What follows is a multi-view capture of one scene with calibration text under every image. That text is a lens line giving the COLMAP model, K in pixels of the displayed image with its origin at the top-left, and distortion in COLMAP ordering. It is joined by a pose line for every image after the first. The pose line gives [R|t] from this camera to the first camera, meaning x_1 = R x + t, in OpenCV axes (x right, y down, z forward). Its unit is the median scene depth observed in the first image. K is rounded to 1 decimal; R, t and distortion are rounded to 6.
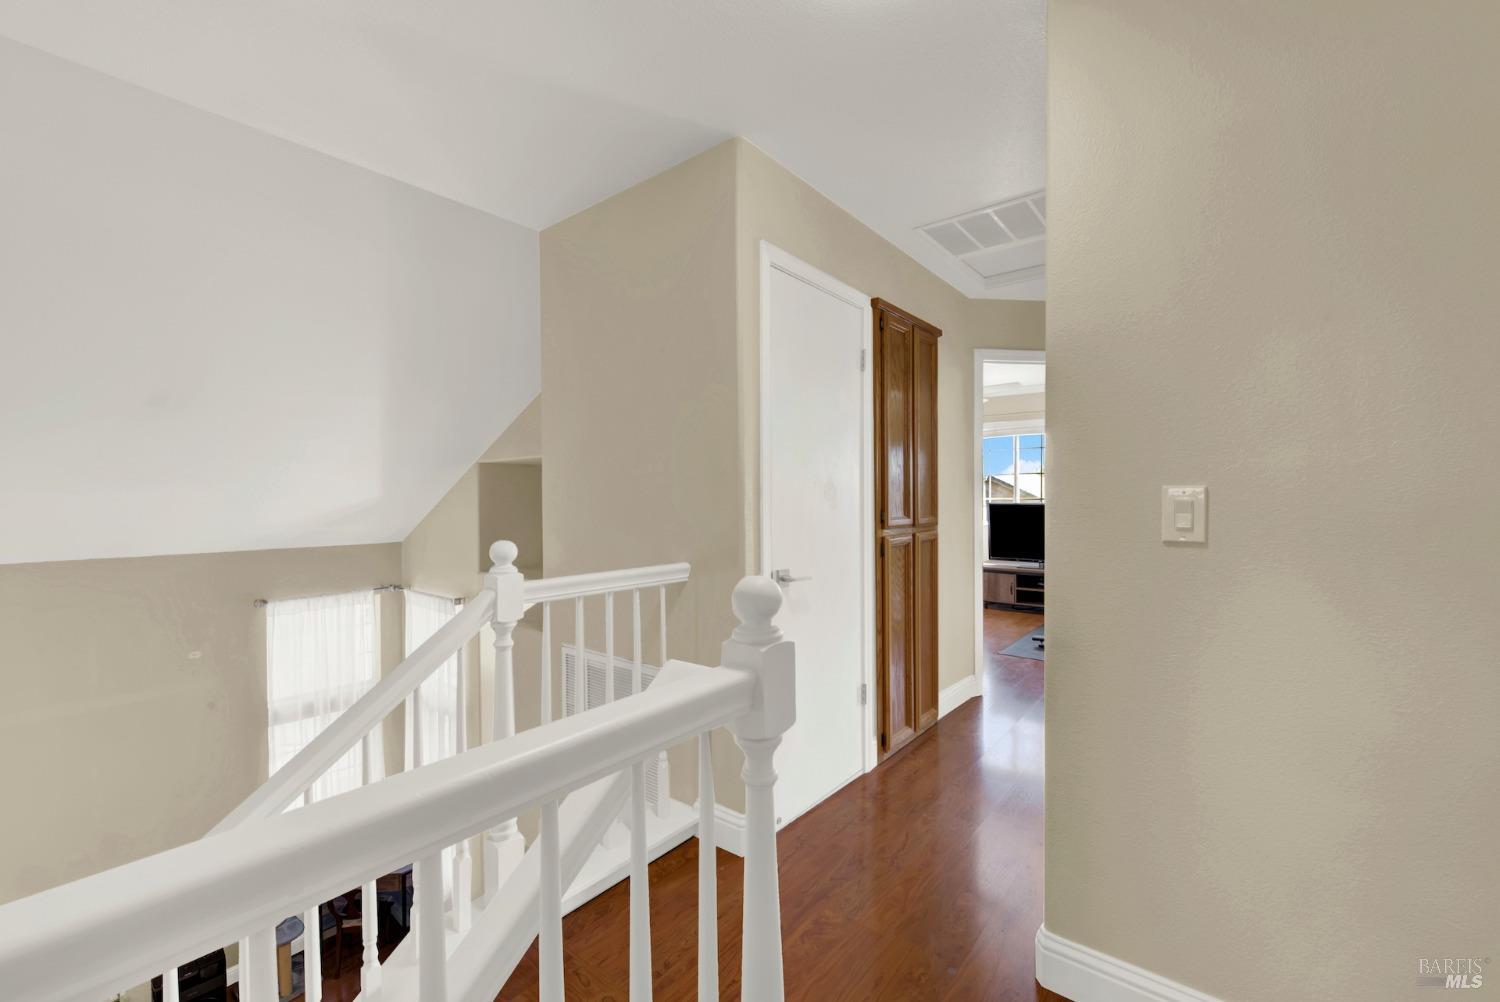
lens RADIAL K [[600.8, 0, 756.4], [0, 600.8, 502.2], [0, 0, 1]] dist [0.012058, -0.005953]
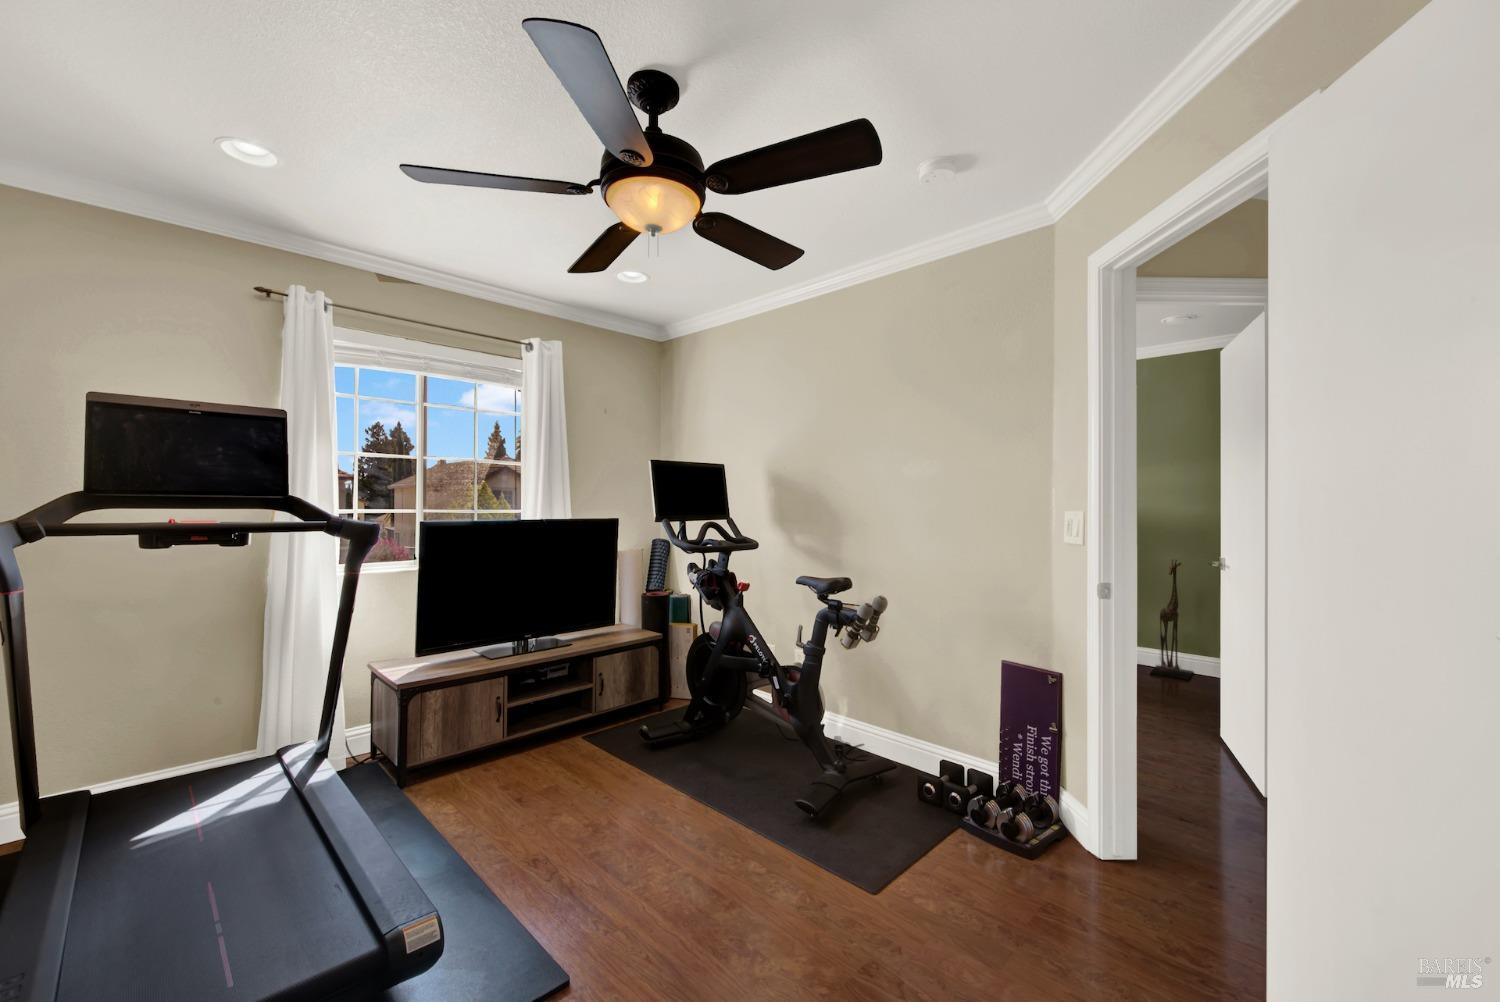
lens RADIAL K [[600.8, 0, 756.4], [0, 600.8, 502.2], [0, 0, 1]] dist [0.012058, -0.005953]
pose [[0.093660, 0.003513, 0.995598, -0.004748], [0.006587, 0.999970, -0.004148, -0.007118], [-0.995582, 0.006946, 0.093634, 0.771372]]
